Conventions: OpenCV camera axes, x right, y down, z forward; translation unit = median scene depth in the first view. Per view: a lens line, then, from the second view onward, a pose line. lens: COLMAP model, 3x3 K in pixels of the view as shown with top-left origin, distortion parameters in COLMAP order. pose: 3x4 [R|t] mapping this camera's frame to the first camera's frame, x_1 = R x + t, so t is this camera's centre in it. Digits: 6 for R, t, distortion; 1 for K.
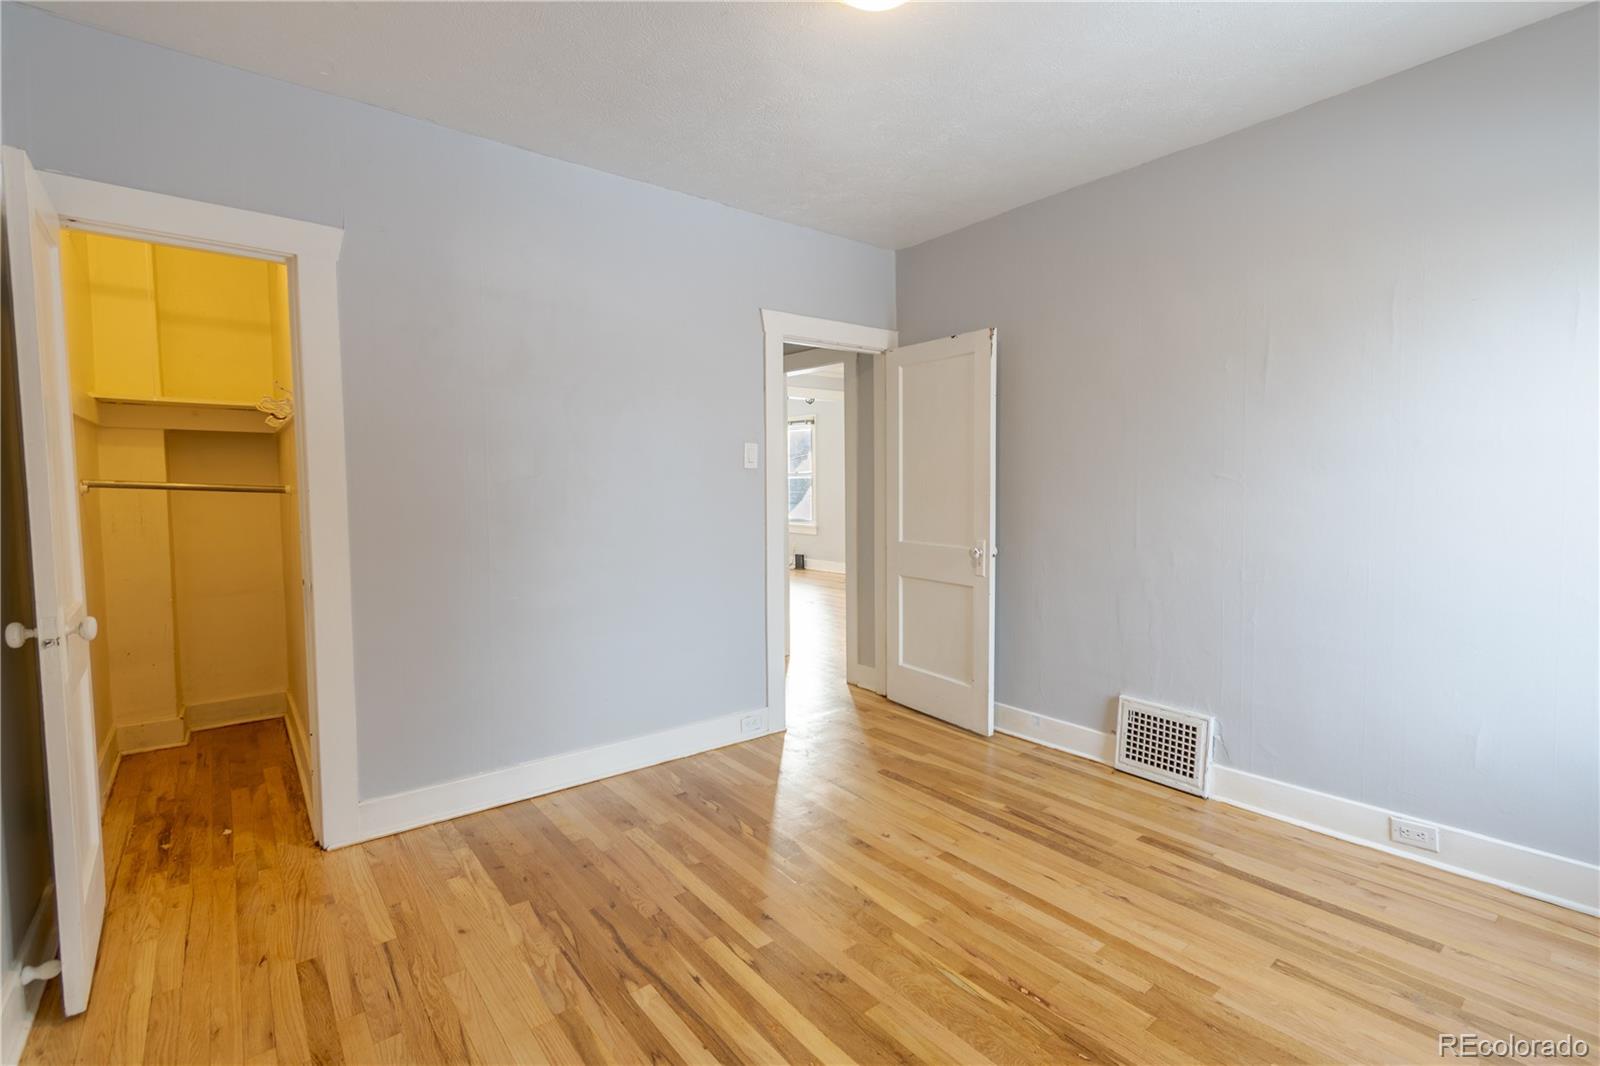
lens RADIAL K [[710.3, 0, 807.9], [0, 710.3, 524.6], [0, 0, 1]] dist [0.002453, -0.000576]
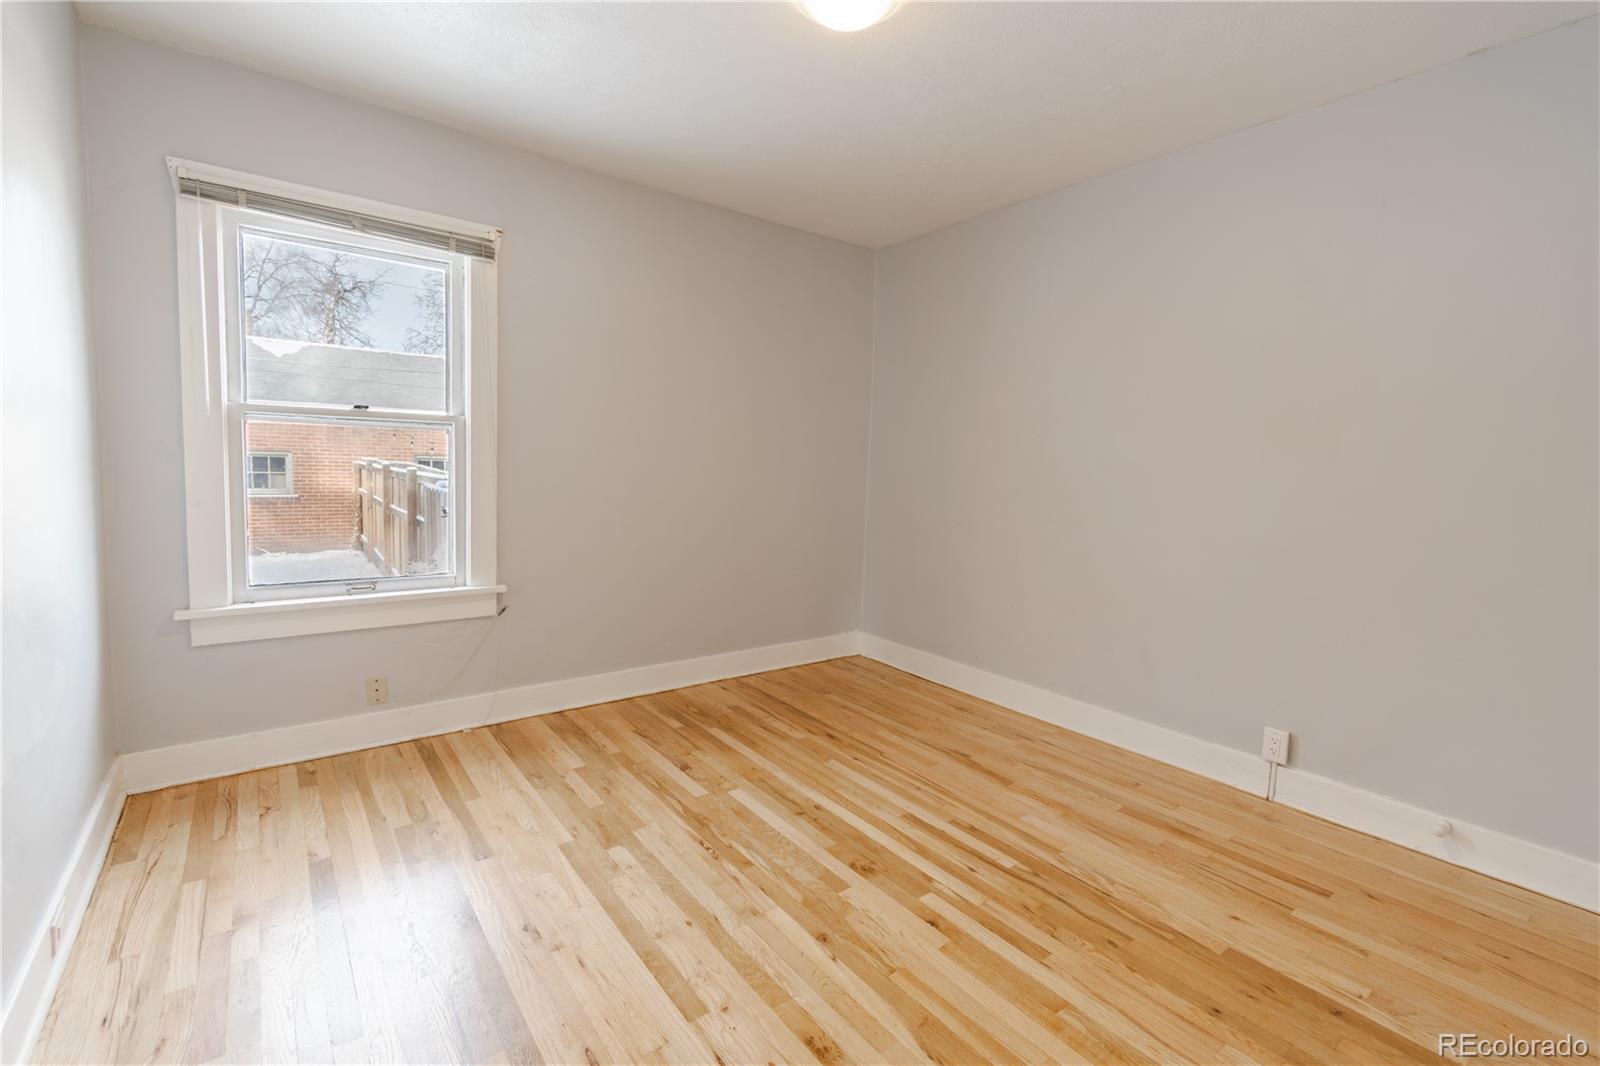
lens RADIAL K [[710.3, 0, 807.9], [0, 710.3, 524.6], [0, 0, 1]] dist [0.002453, -0.000576]
pose [[-0.999479, -0.023418, 0.022214, 0.092280], [-0.019986, 0.989406, 0.143793, -0.093895], [-0.025346, 0.143274, -0.989358, 1.757313]]
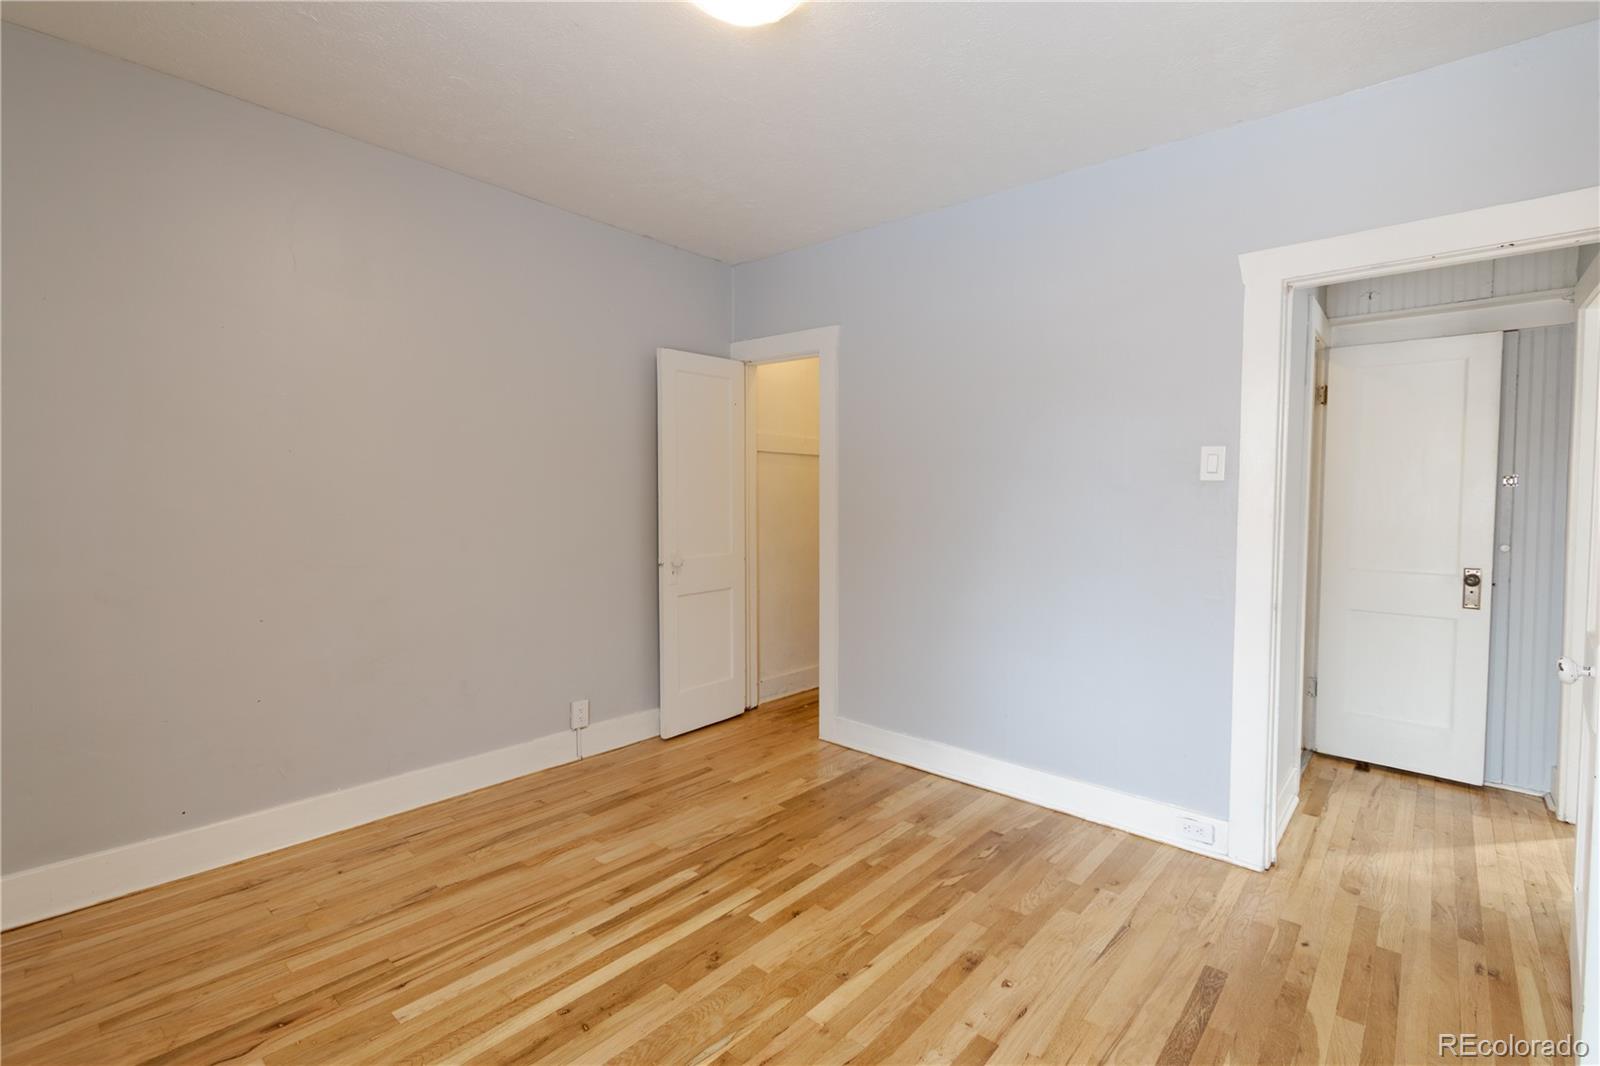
lens RADIAL K [[732.5, 0, 814.3], [0, 732.5, 531.3], [0, 0, 1]] dist [0.000939, -0.000421]
pose [[0.190504, 0.054003, -0.980200, 0.906867], [-0.067195, 0.996861, 0.041862, -0.044328], [0.979384, 0.057889, 0.193534, 0.746643]]
